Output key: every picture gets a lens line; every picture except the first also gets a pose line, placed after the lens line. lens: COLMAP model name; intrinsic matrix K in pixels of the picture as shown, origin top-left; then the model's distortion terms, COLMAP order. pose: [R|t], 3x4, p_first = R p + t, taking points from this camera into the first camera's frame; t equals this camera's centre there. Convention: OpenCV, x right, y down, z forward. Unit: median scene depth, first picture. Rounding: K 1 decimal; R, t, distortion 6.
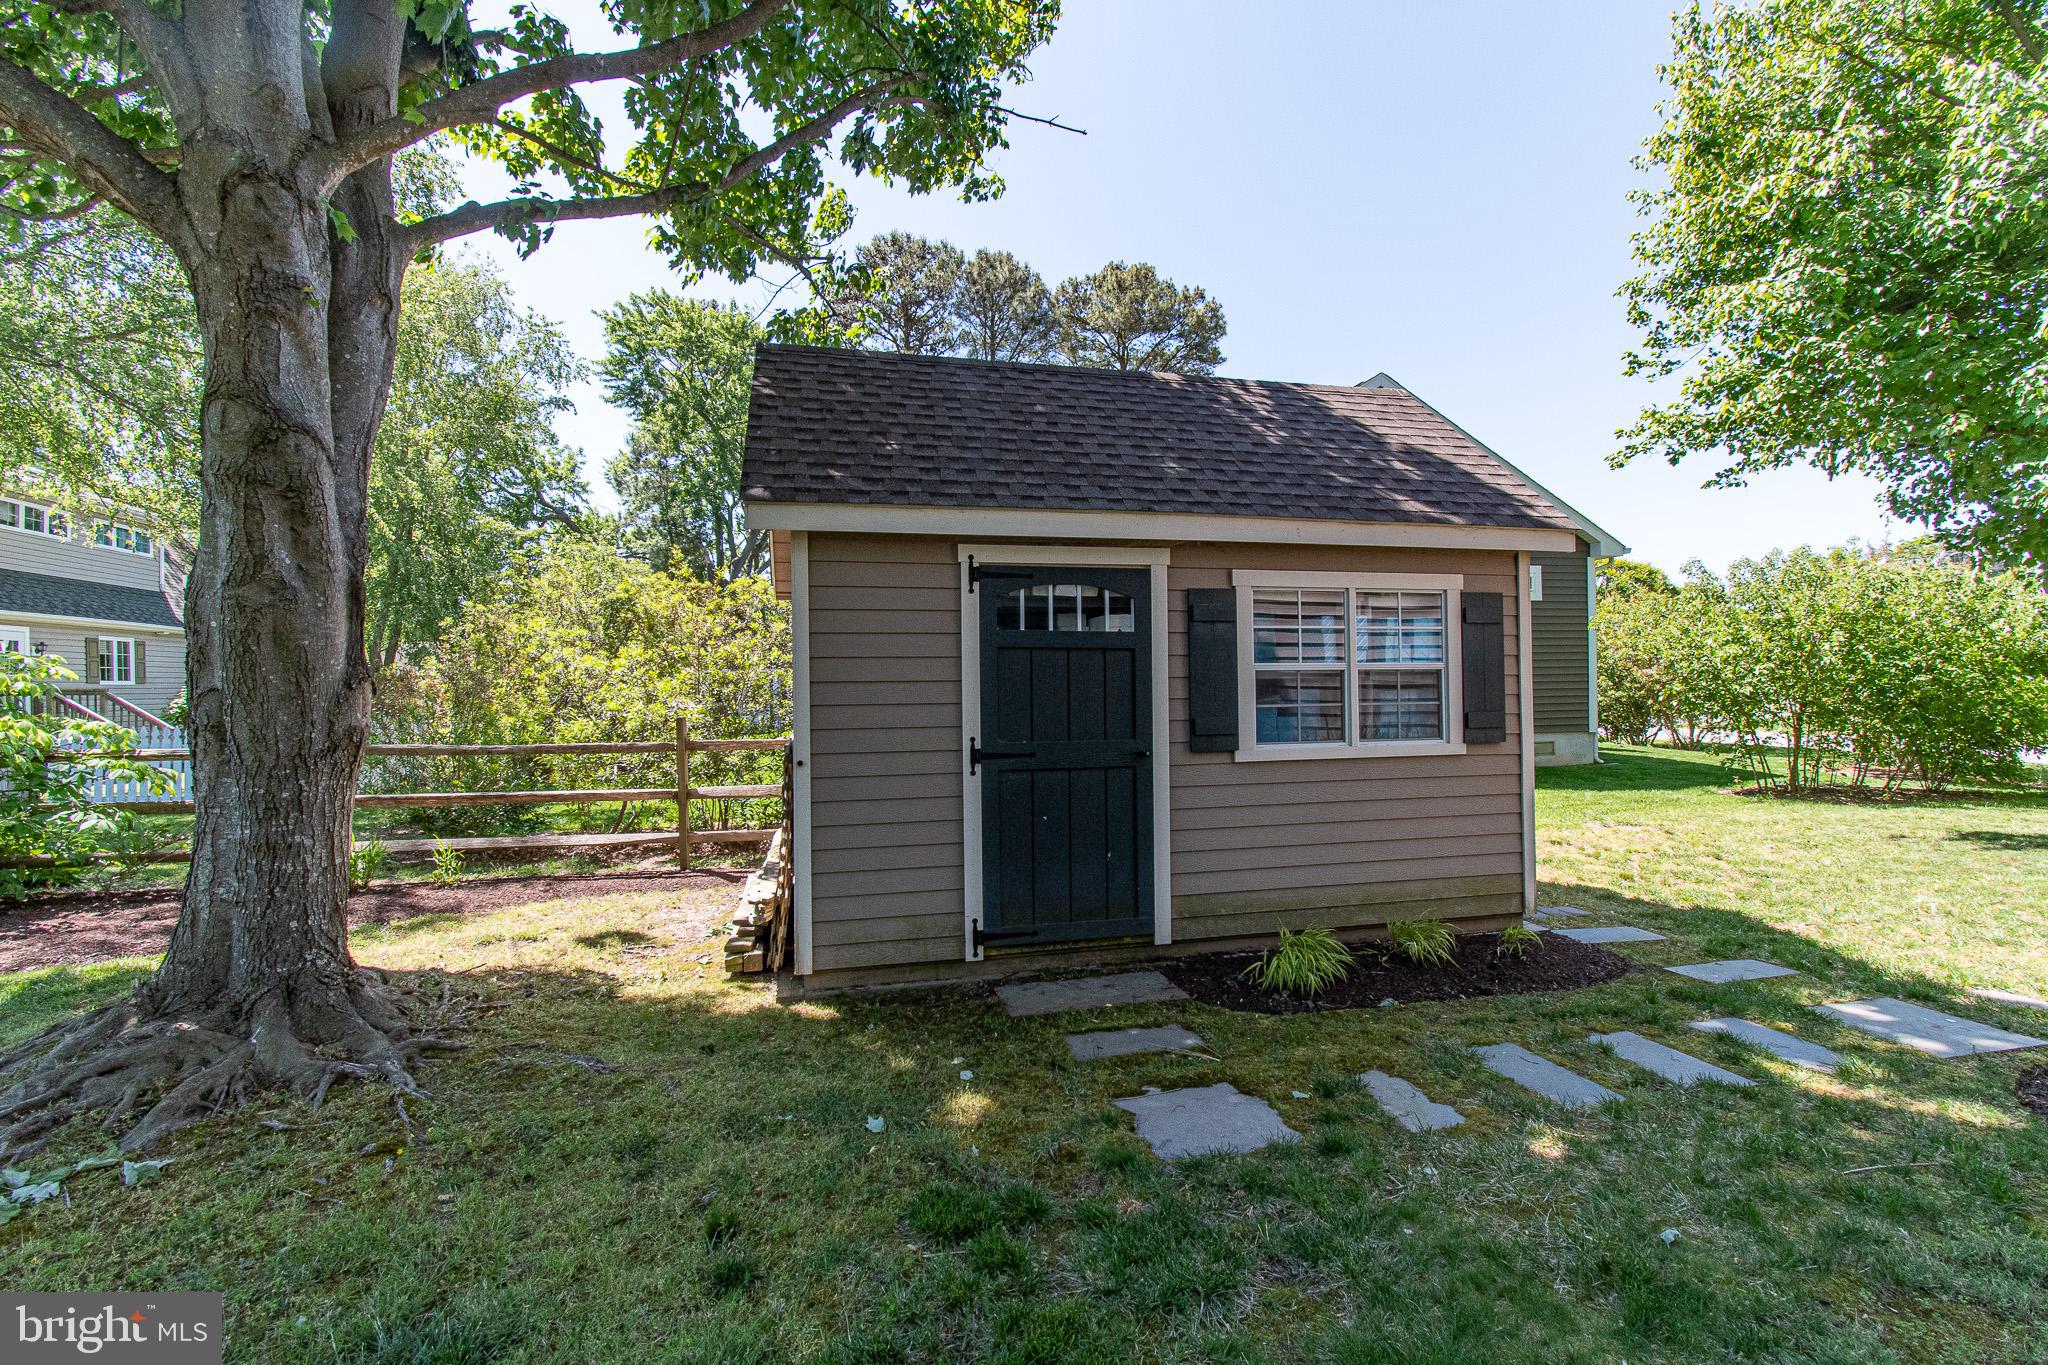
lens RADIAL K [[916.8, 0, 1021.6], [0, 916.8, 680.2], [0, 0, 1]] dist [-0.000217, -0.000004]
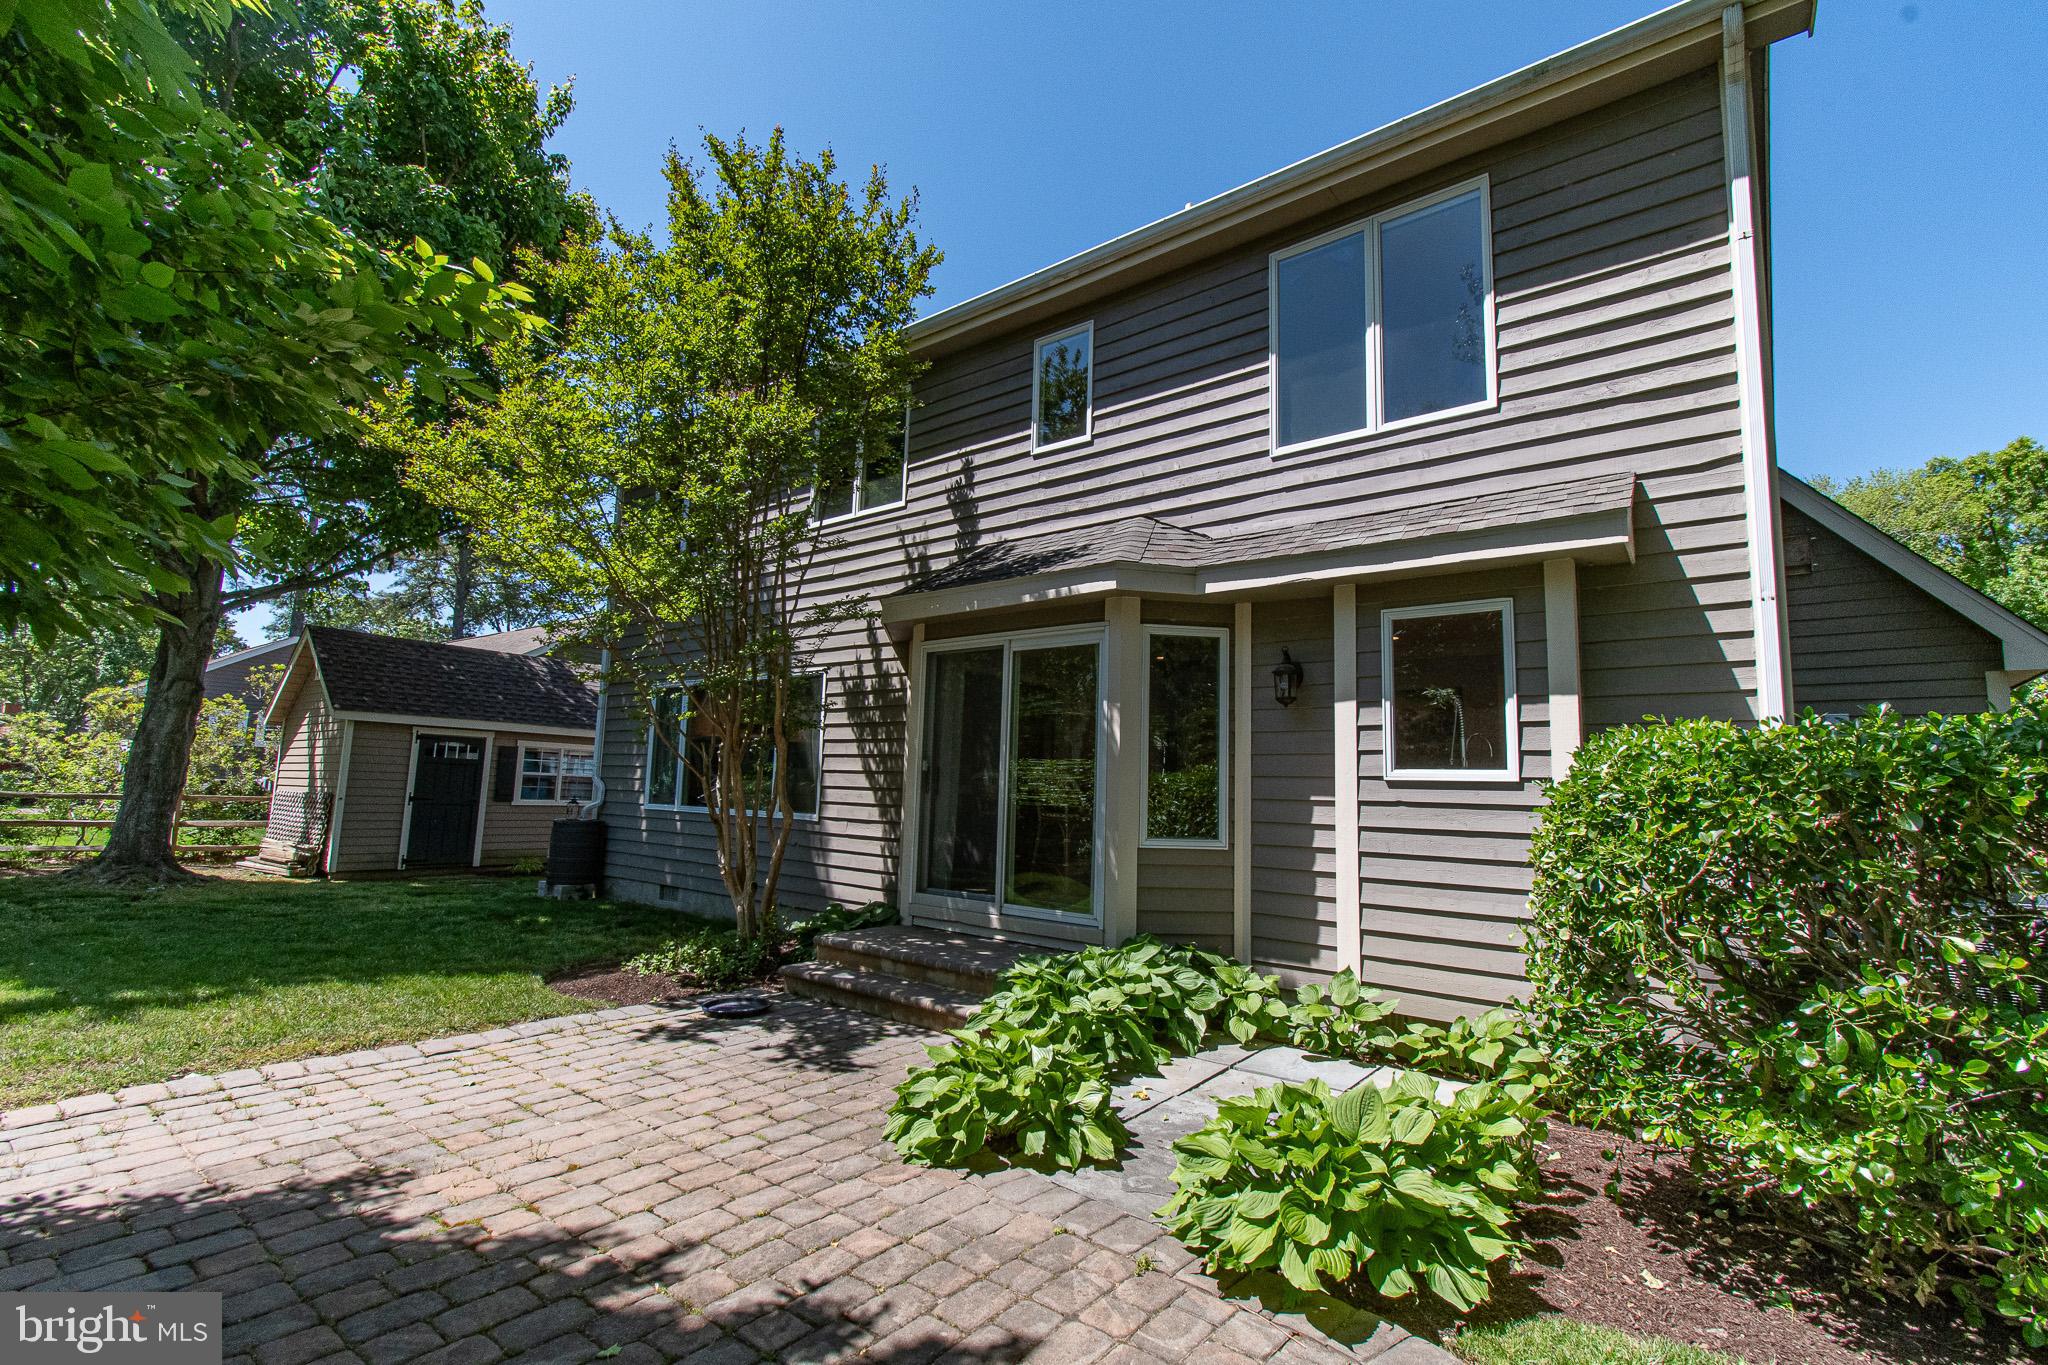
lens RADIAL K [[916.8, 0, 1019.6], [0, 916.8, 677.2], [0, 0, 1]] dist [-0.000217, -0.000004]
pose [[0.792987, 0.113633, 0.598547, -0.294156], [-0.043460, 0.990500, -0.130466, -0.004854], [-0.607686, 0.077445, 0.790392, -2.449211]]
